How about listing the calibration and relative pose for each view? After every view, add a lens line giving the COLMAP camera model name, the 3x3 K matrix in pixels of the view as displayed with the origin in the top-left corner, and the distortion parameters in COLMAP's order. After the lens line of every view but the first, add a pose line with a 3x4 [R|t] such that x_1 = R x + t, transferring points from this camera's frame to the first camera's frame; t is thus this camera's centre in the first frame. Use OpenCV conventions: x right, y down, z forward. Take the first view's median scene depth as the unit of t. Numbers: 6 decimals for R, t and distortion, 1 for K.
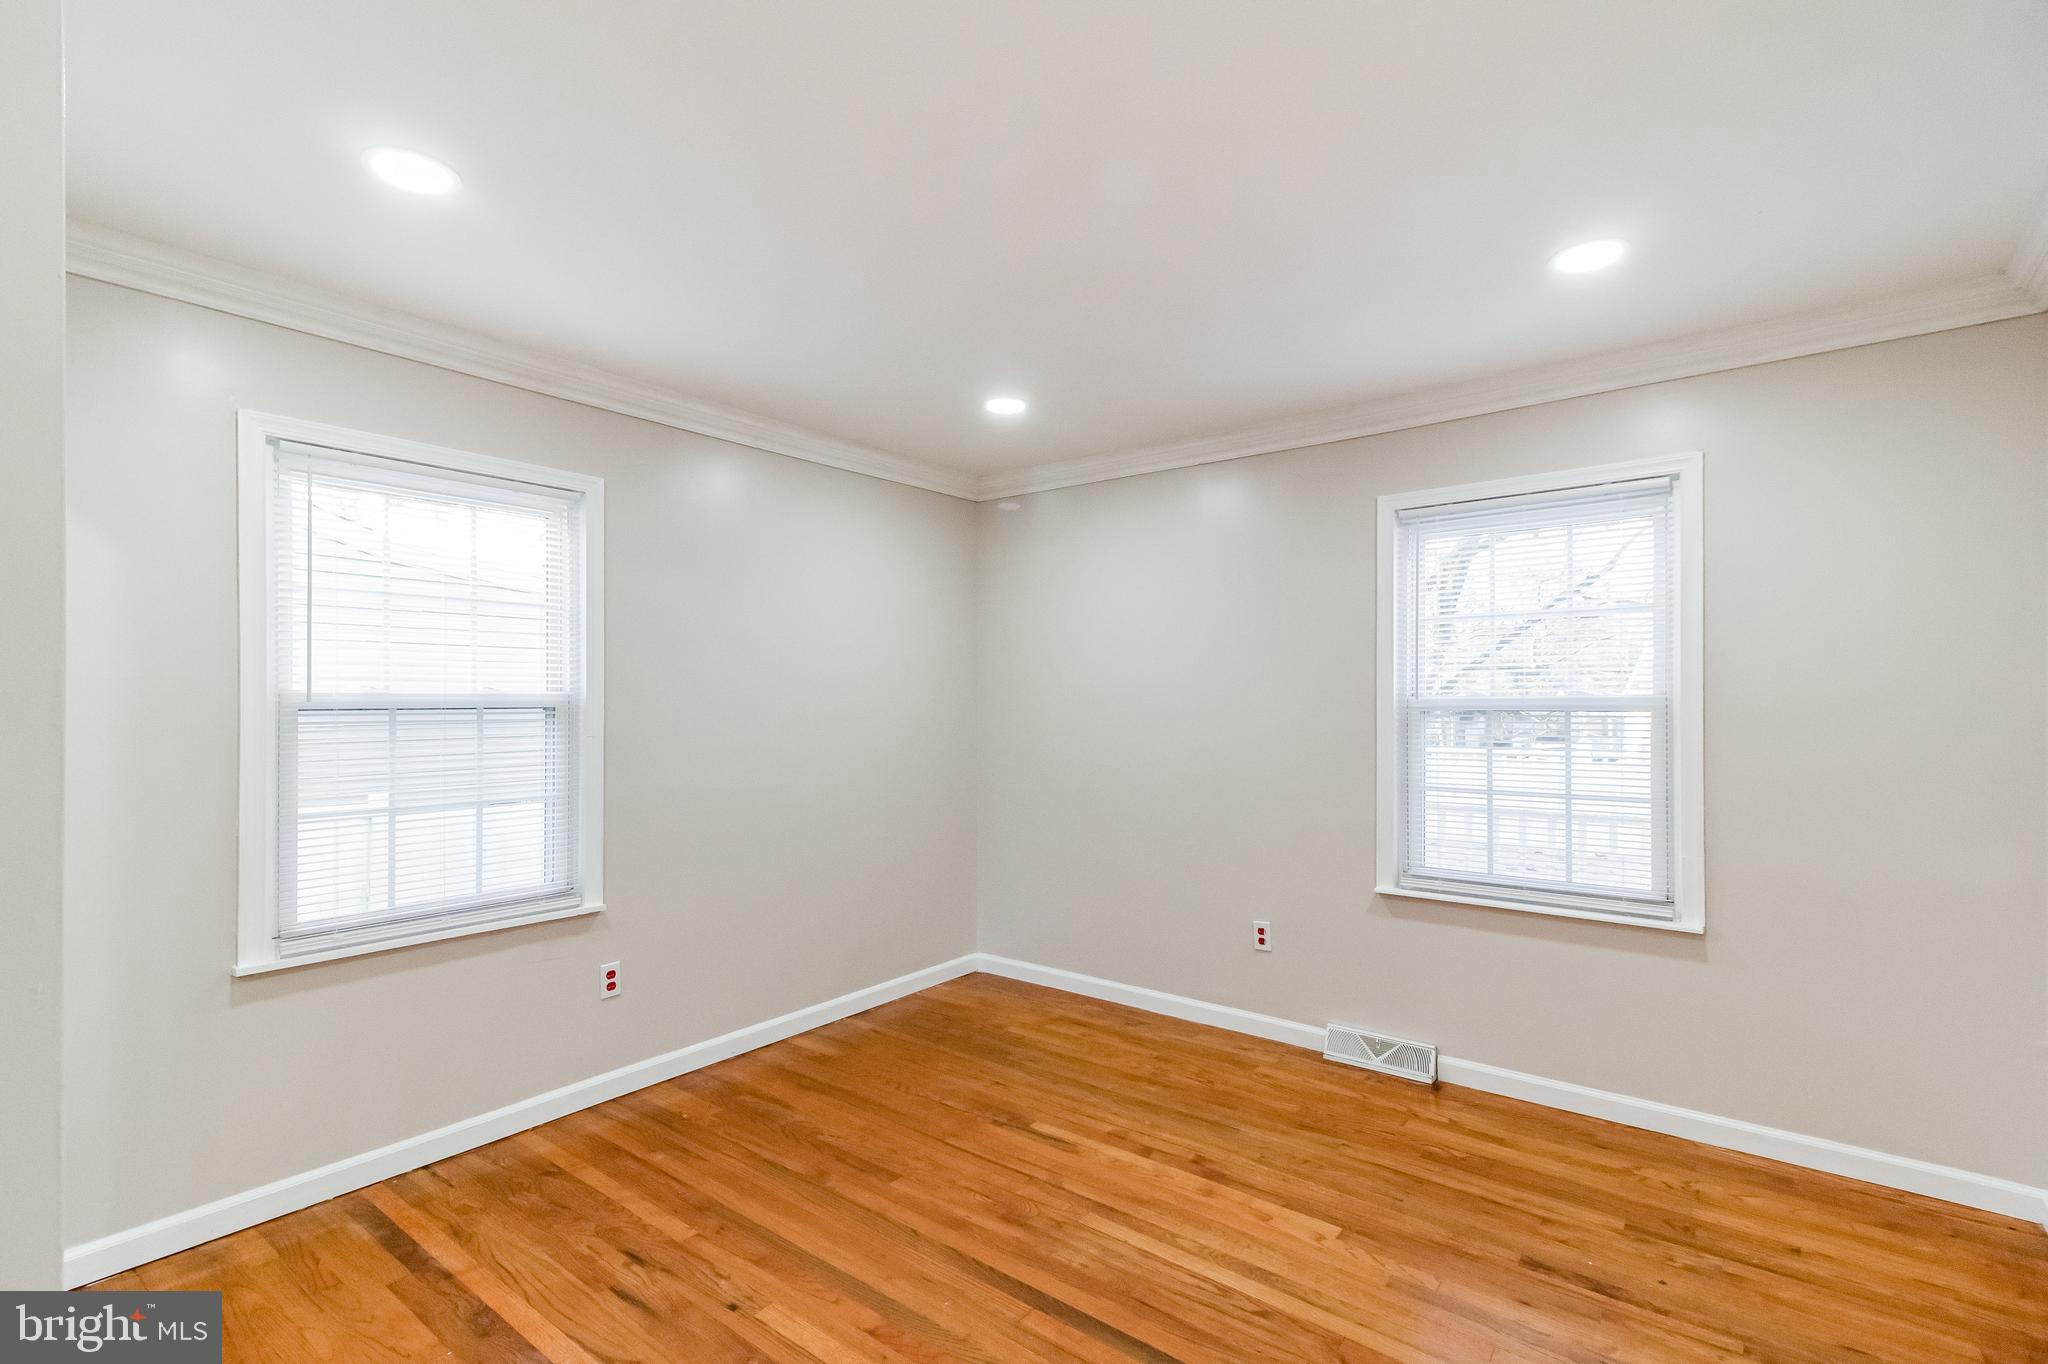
lens RADIAL K [[950.1, 0, 1019.4], [0, 950.1, 690.0], [0, 0, 1]] dist [0.033995, -0.015527]
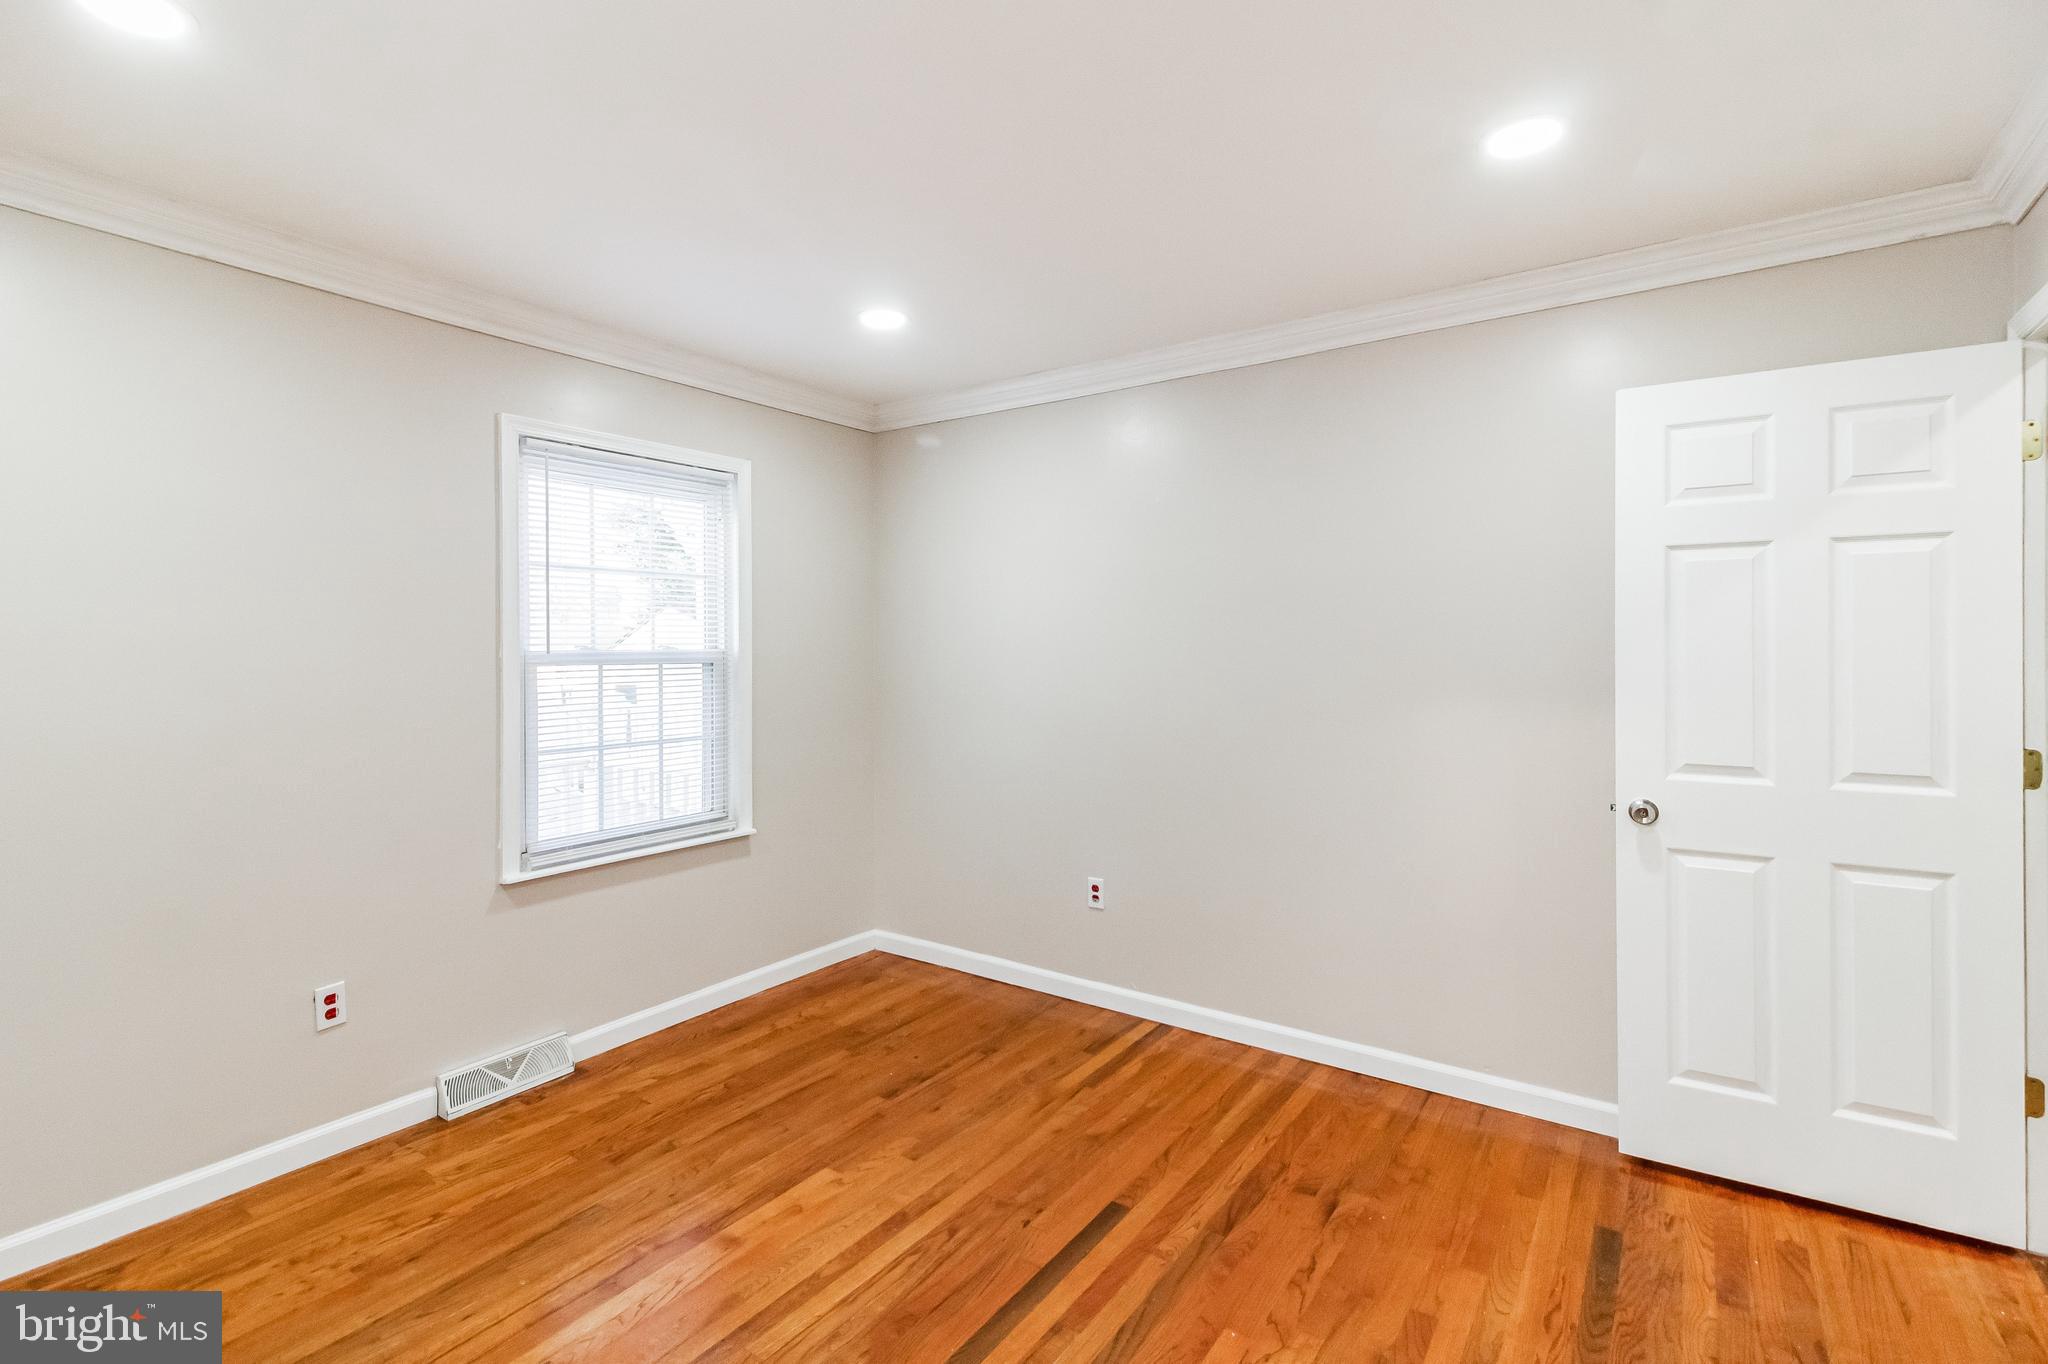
lens RADIAL K [[950.1, 0, 1019.4], [0, 950.1, 690.0], [0, 0, 1]] dist [0.033995, -0.015527]
pose [[-0.071034, -0.040850, 0.996637, -0.542234], [-0.010055, 0.999140, 0.040236, 0.005546], [-0.997423, -0.007163, -0.071384, 0.695994]]
